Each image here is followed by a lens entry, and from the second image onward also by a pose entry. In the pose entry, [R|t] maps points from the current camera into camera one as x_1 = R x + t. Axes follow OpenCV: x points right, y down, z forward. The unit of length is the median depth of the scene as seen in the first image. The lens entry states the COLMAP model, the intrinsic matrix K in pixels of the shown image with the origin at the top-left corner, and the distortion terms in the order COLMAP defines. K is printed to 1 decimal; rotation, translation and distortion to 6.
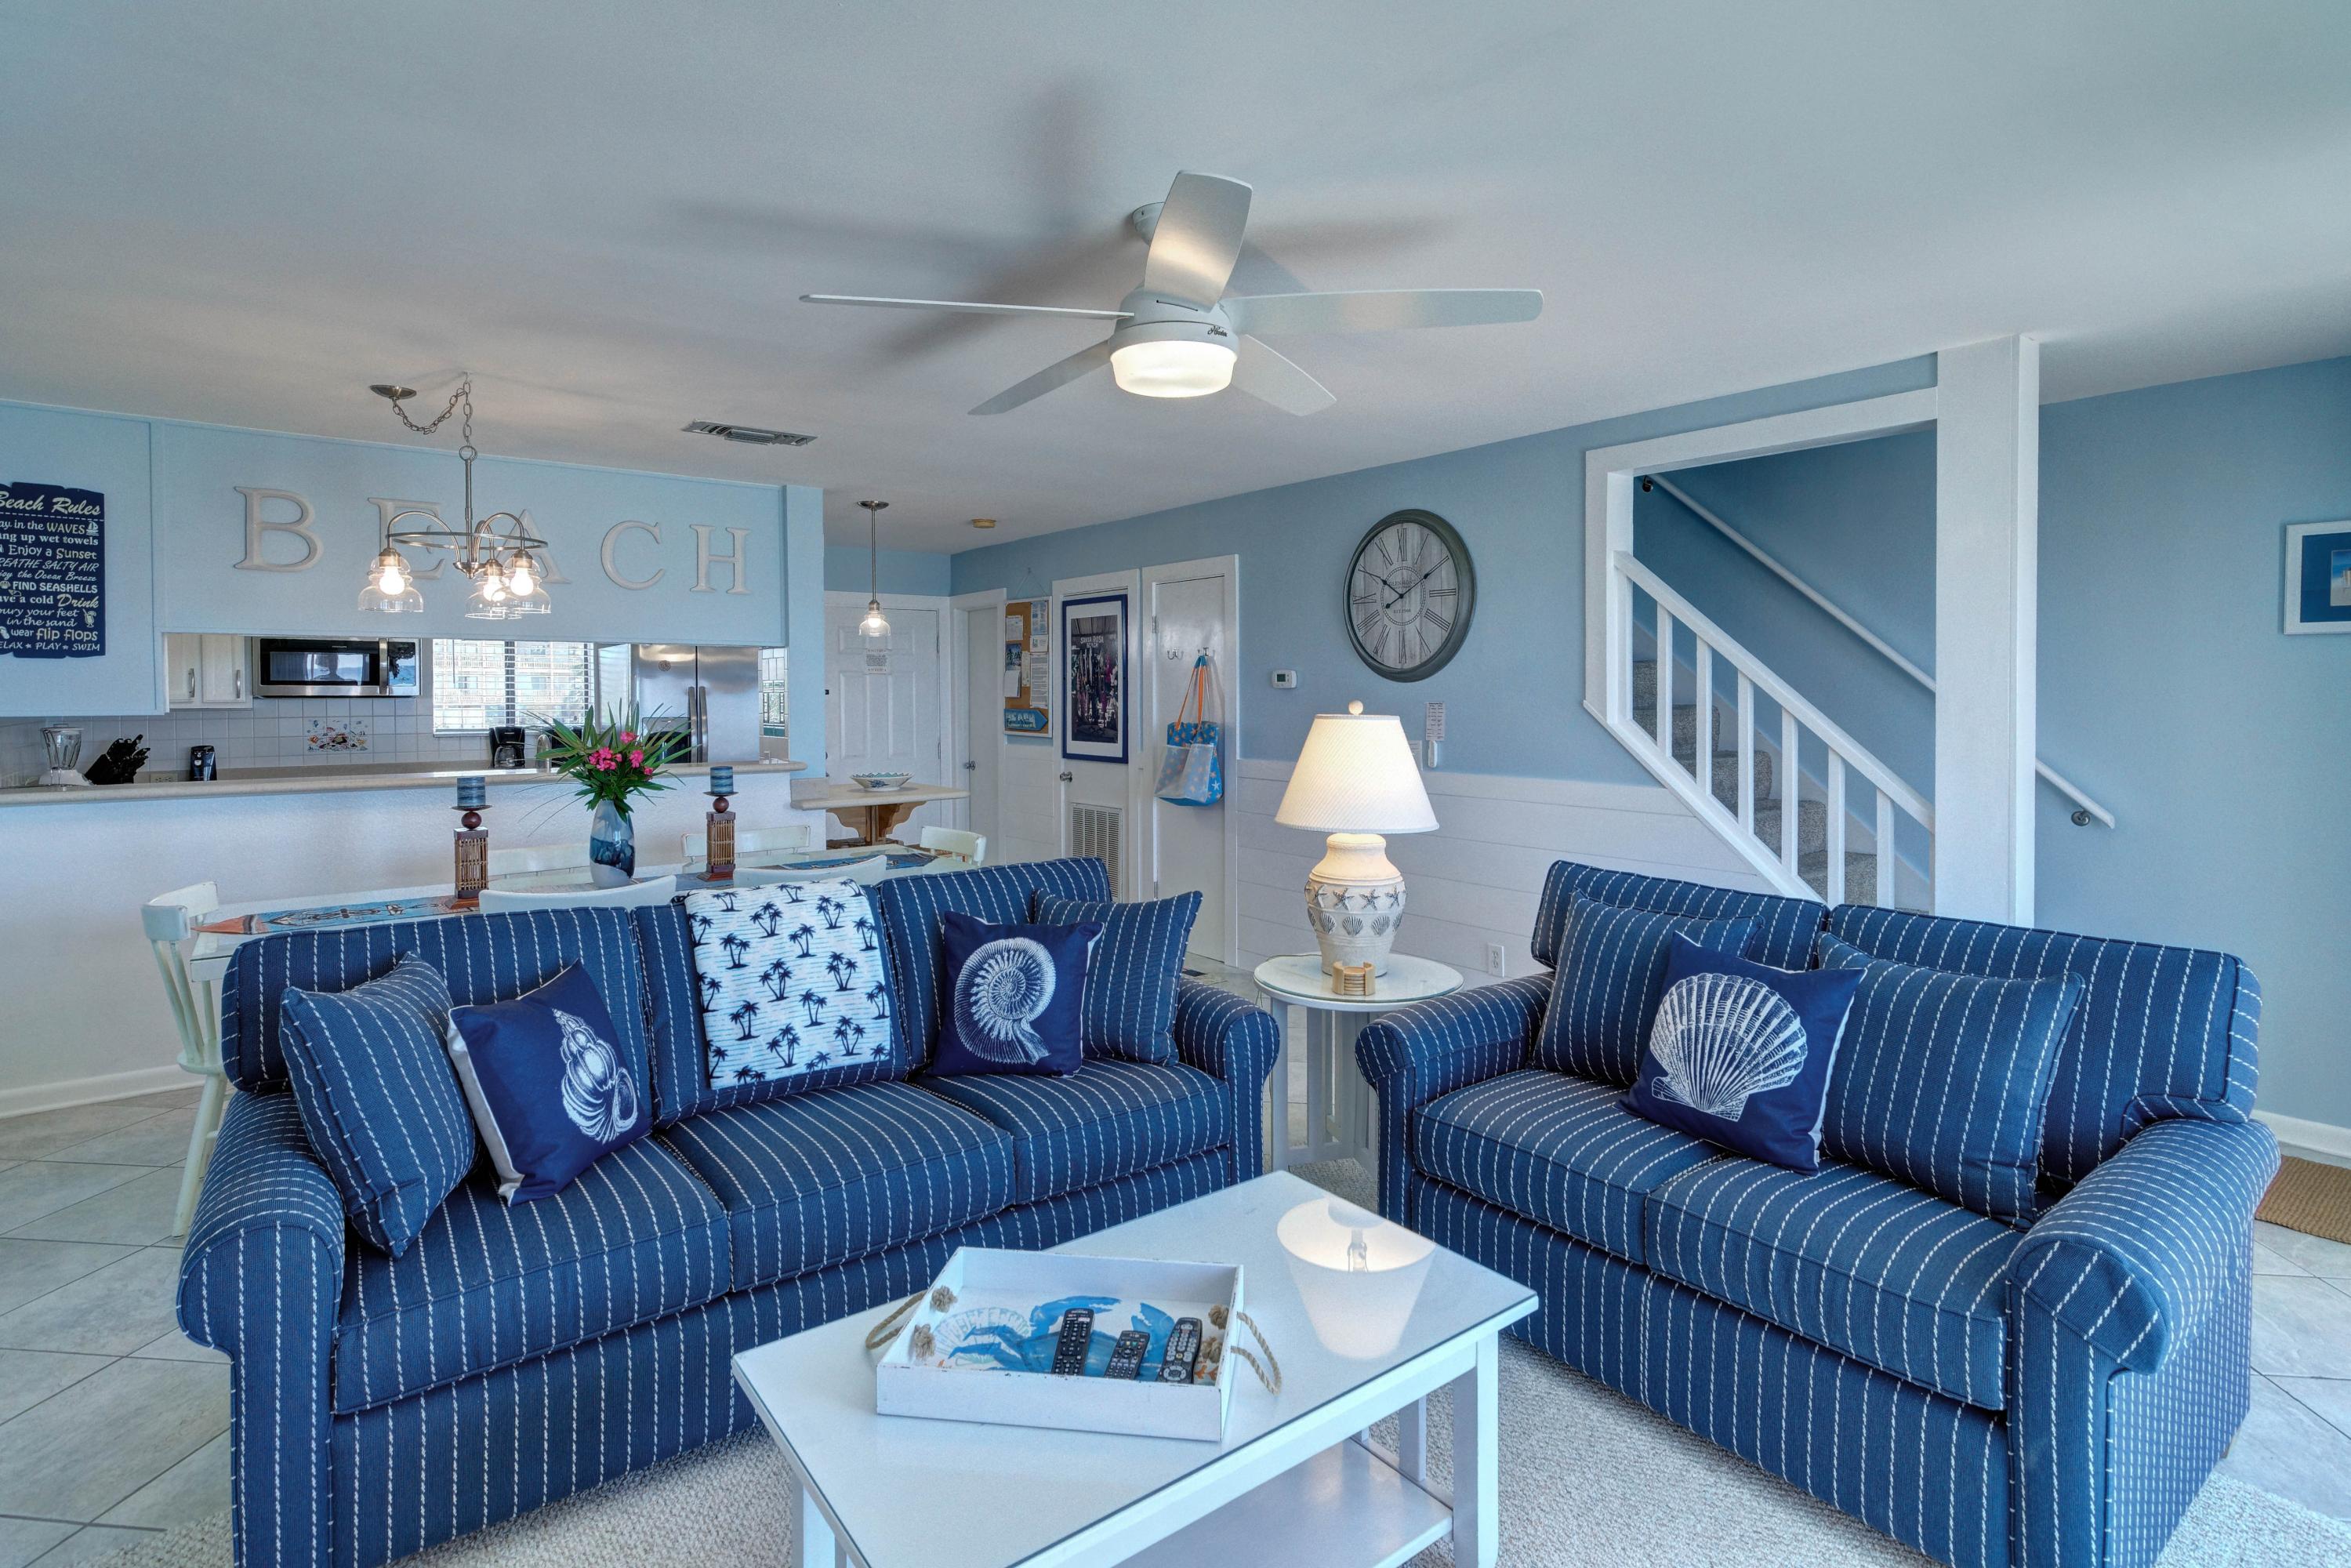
lens RADIAL K [[1196.0, 0, 1177.5], [0, 1196.0, 699.2], [0, 0, 1]] dist [0.001890, 0.000774]
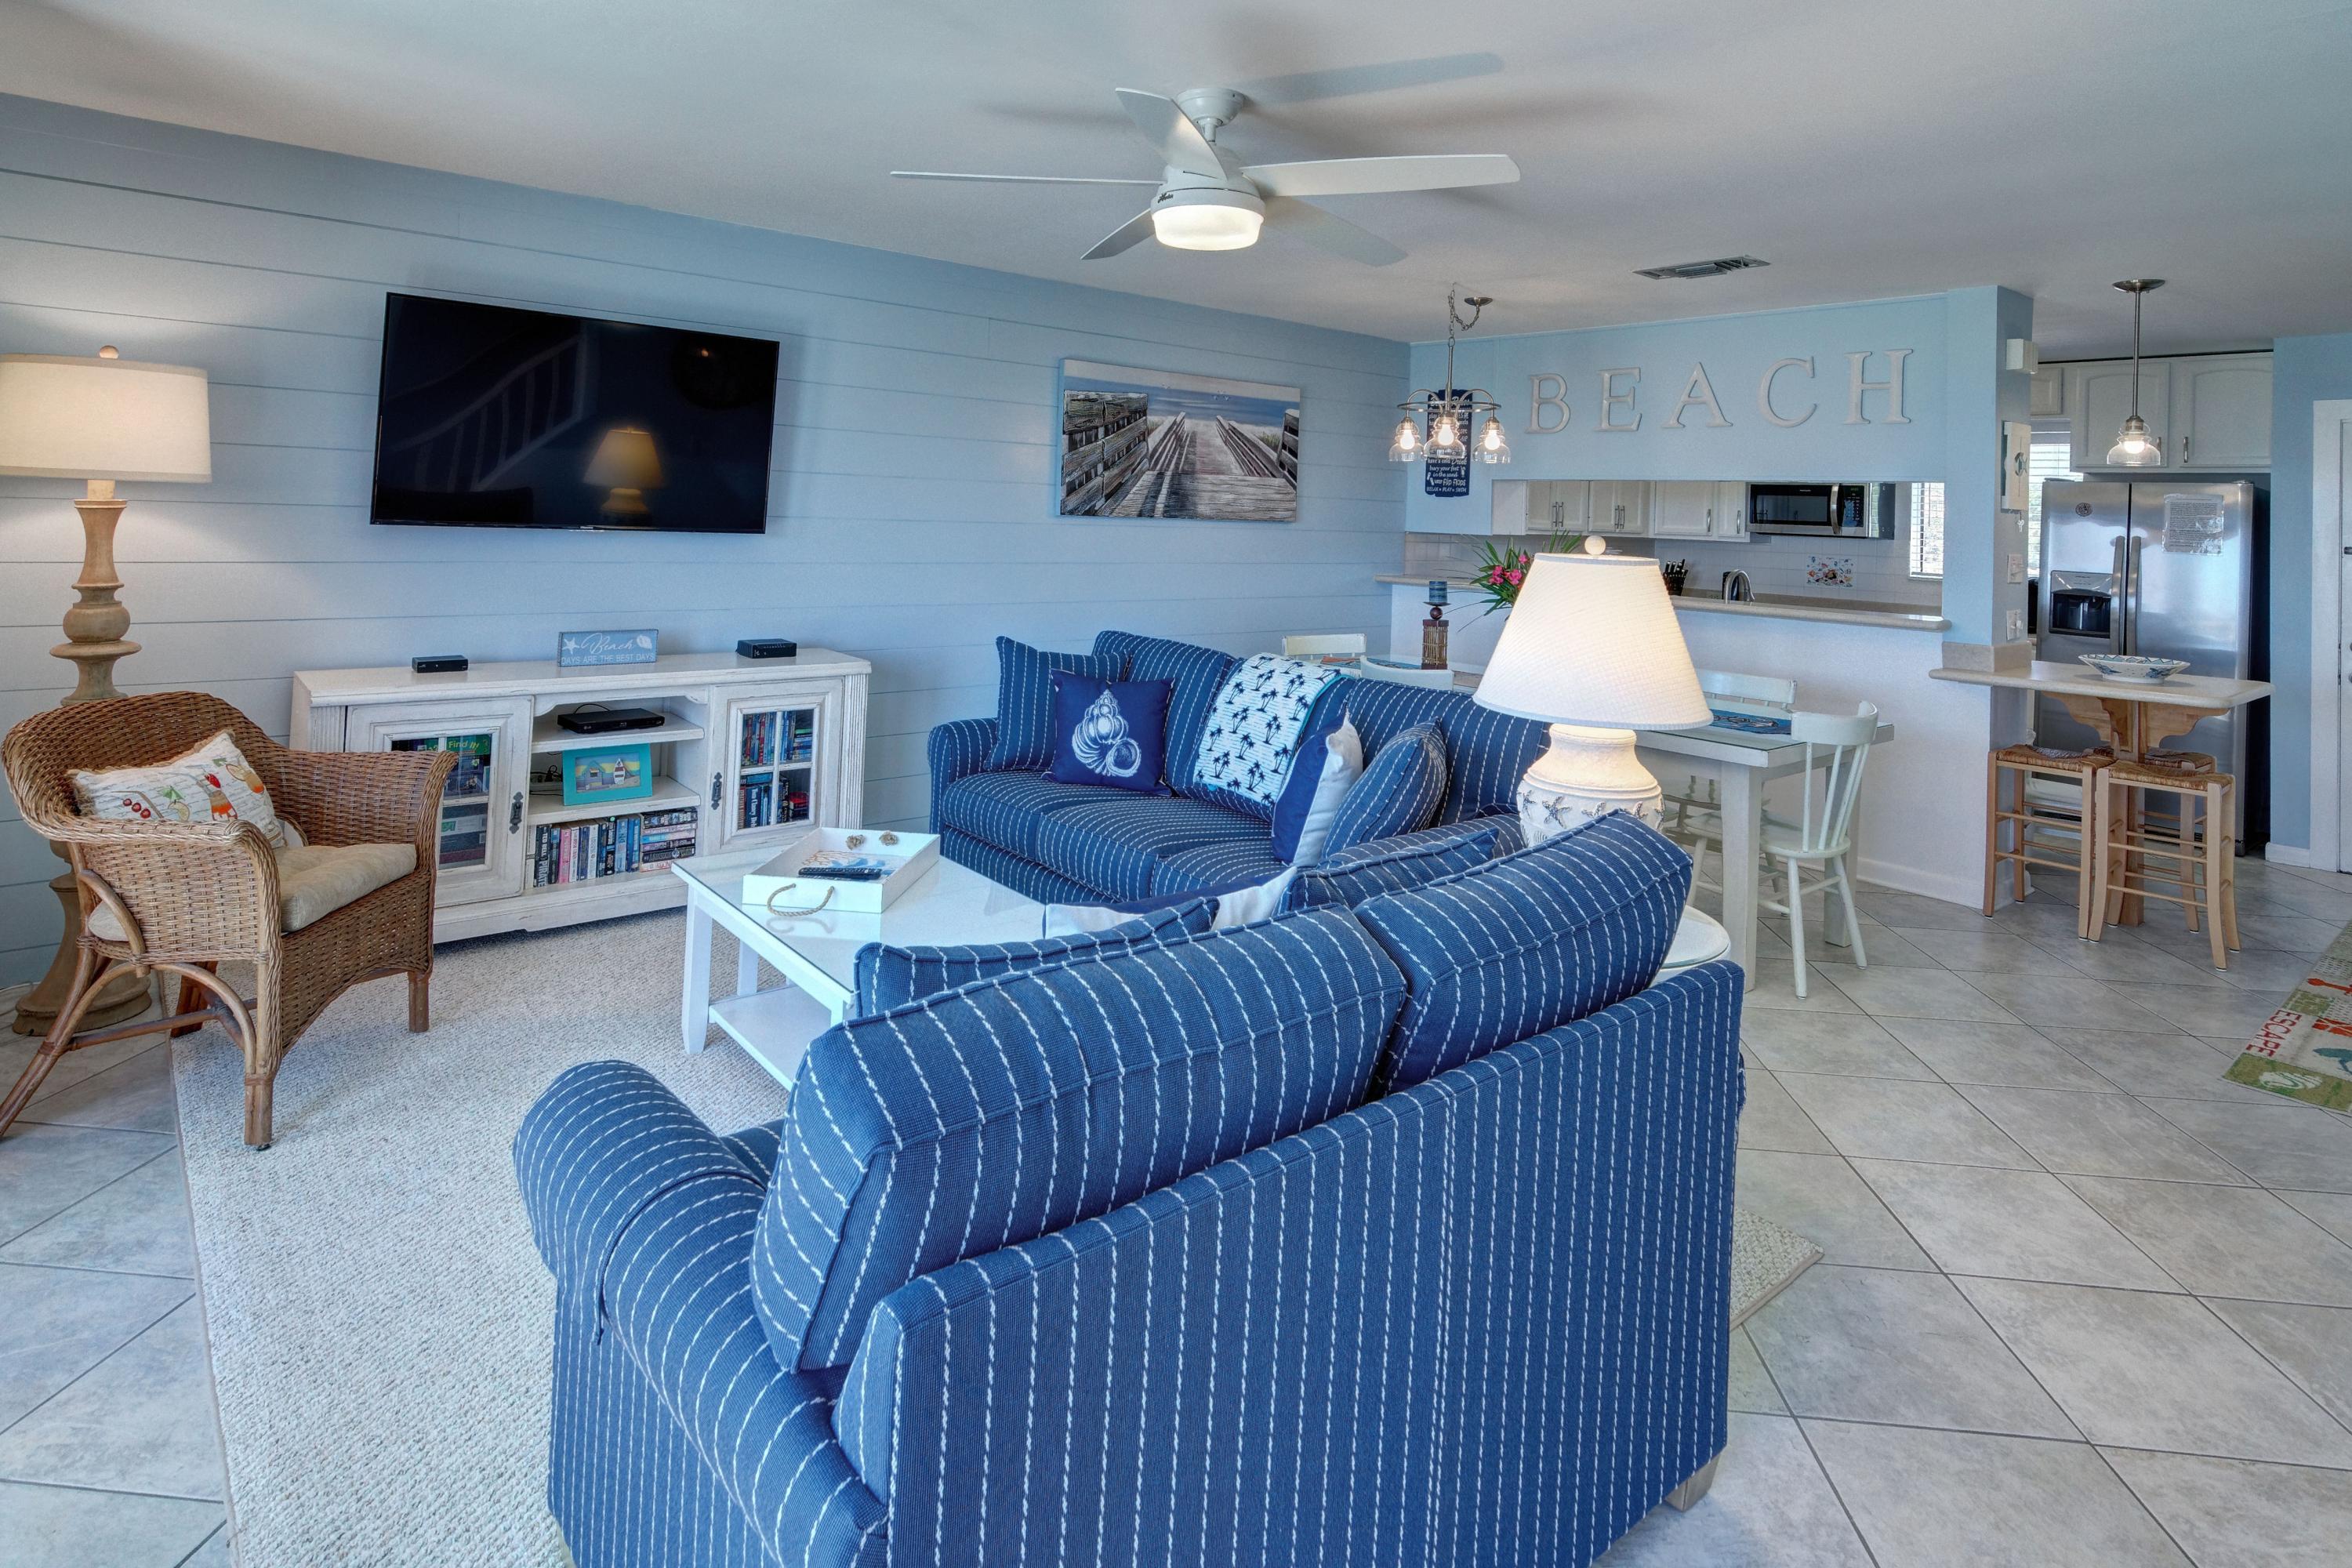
lens RADIAL K [[1242.8, 0, 1173.7], [0, 1242.8, 493.3], [0, 0, 1]] dist [0.001388, 0.000156]
pose [[0.060763, -0.010259, -0.998100, 0.789925], [-0.041948, 0.999038, -0.012822, -0.003380], [0.997270, 0.042647, 0.060274, 0.605184]]
